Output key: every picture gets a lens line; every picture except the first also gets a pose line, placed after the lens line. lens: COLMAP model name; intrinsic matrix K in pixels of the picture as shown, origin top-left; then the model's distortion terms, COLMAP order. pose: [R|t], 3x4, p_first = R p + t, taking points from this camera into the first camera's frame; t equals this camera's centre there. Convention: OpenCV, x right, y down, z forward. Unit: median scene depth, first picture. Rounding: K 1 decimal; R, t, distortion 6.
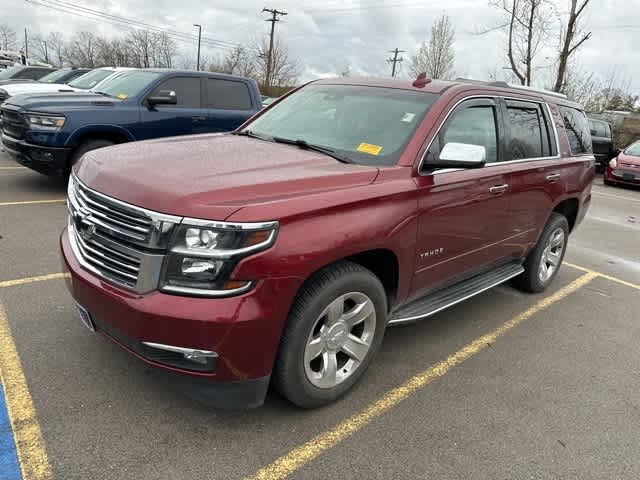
lens RADIAL K [[448.6, 0, 316.7], [0, 448.6, 238.7], [0, 0, 1]] dist [0.034556, -0.034844]
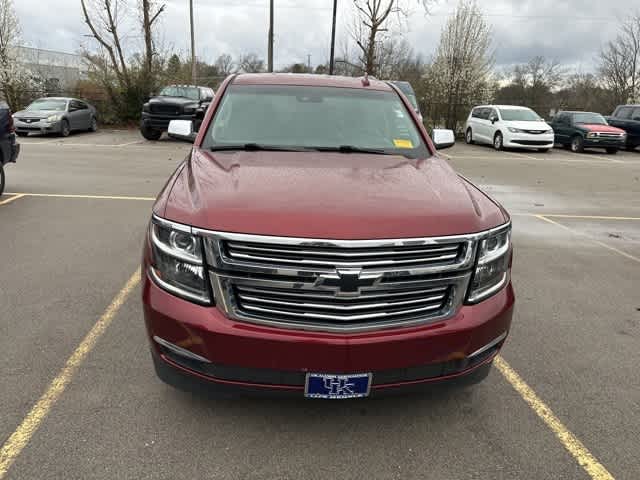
lens RADIAL K [[448.6, 0, 317.4], [0, 448.6, 237.3], [0, 0, 1]] dist [0.034556, -0.034844]
pose [[0.607938, -0.305245, 0.732965, -0.835123], [0.254784, 0.949326, 0.184025, -0.209020], [-0.751995, 0.074872, 0.654902, 0.353356]]
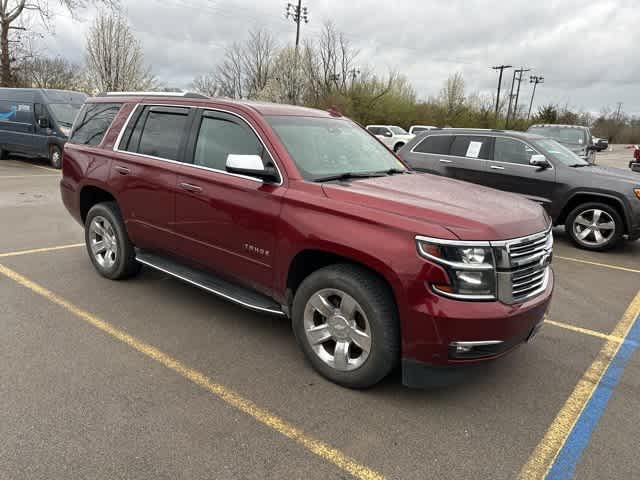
lens RADIAL K [[448.6, 0, 317.5], [0, 448.6, 238.0], [0, 0, 1]] dist [0.034556, -0.034844]
pose [[-0.153041, -0.340039, 0.927875, -1.173708], [0.225018, 0.902281, 0.367773, -0.522848], [-0.962261, 0.265073, -0.061572, 1.240632]]
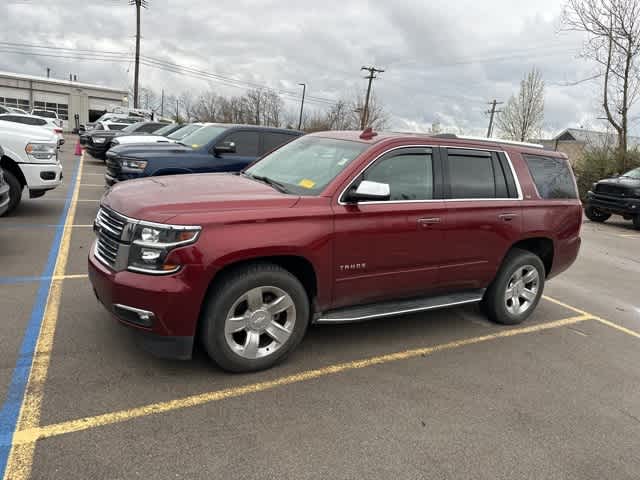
lens RADIAL K [[448.6, 0, 318.4], [0, 448.6, 240.0], [0, 0, 1]] dist [0.034556, -0.034844]
pose [[0.975670, 0.047108, -0.214124, 0.380577], [-0.068772, 0.993110, -0.094879, 0.074522], [0.208179, 0.107296, 0.972188, -0.217716]]
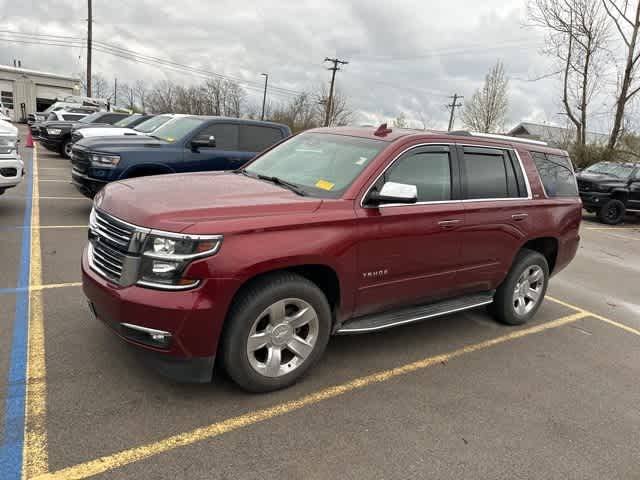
lens RADIAL K [[448.6, 0, 317.6], [0, 448.6, 245.4], [0, 0, 1]] dist [0.034556, -0.034844]
pose [[0.990785, 0.039071, -0.129683, 0.227701], [-0.048707, 0.996216, -0.071981, 0.045001], [0.126380, 0.077634, 0.988939, -0.167537]]
